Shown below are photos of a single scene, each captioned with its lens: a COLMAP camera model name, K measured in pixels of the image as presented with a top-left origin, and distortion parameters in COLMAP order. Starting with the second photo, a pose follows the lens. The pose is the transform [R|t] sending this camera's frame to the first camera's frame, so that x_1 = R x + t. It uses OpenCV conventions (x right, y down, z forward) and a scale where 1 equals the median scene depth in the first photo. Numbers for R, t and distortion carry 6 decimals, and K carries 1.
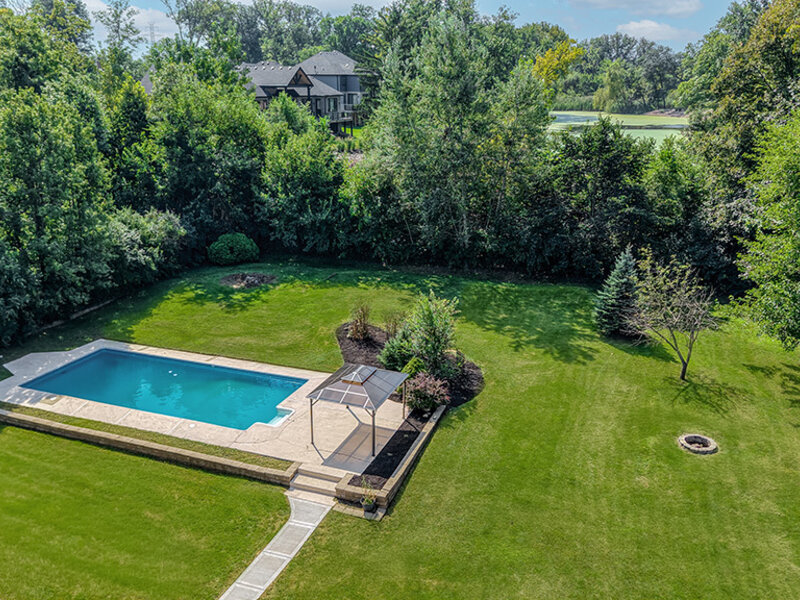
lens RADIAL K [[697.0, 0, 400.0], [0, 697.0, 300.0], [0, 0, 1]] dist [0.134638, -0.291491]
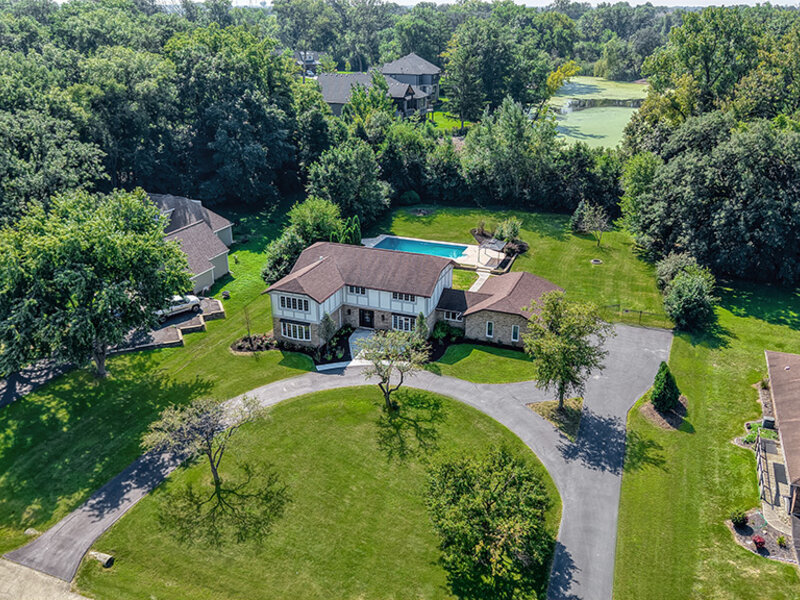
lens RADIAL K [[697.0, 0, 400.0], [0, 697.0, 300.0], [0, 0, 1]] dist [0.134638, -0.291491]
pose [[0.999957, 0.003273, -0.008687, -0.339297], [-0.002463, 0.995791, 0.091622, 0.060867], [0.008951, -0.091597, 0.995756, -1.665929]]
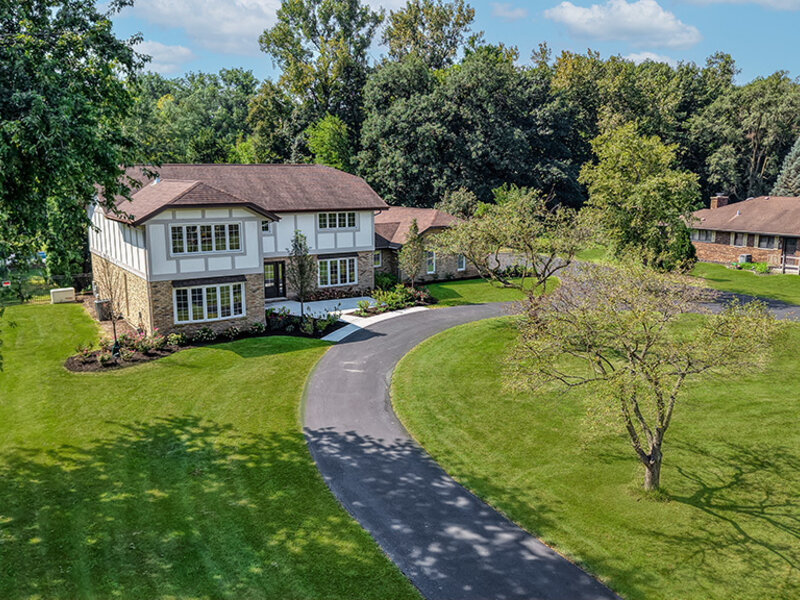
lens RADIAL K [[697.0, 0, 400.0], [0, 697.0, 300.0], [0, 0, 1]] dist [0.134638, -0.291491]
pose [[0.600993, -0.152224, 0.784624, -1.133541], [0.236725, 0.971550, 0.007166, 0.348095], [-0.763393, 0.181434, 0.619930, -0.577760]]
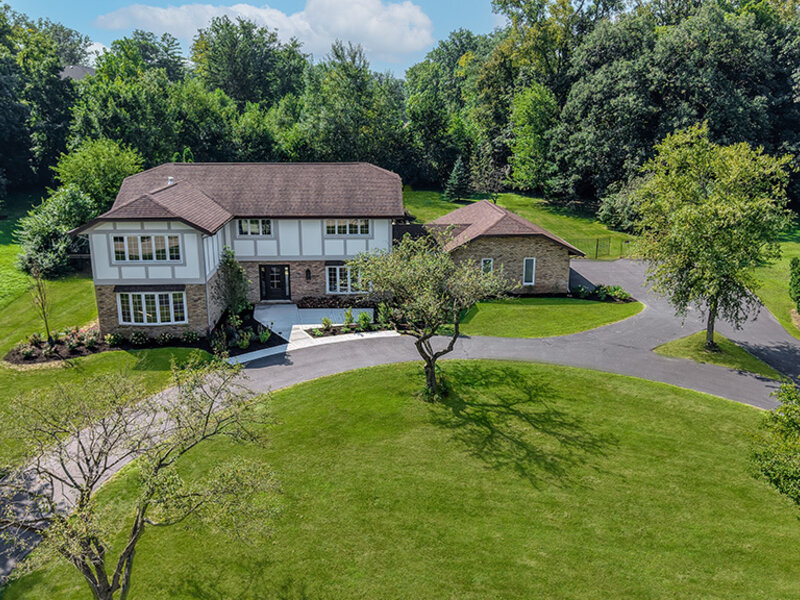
lens RADIAL K [[697.0, 0, 400.0], [0, 697.0, 300.0], [0, 0, 1]] dist [0.134638, -0.291491]
pose [[0.915733, -0.108285, 0.386921, -0.677489], [0.122109, 0.992453, -0.011247, 0.342175], [-0.382783, 0.057546, 0.922044, -0.828014]]
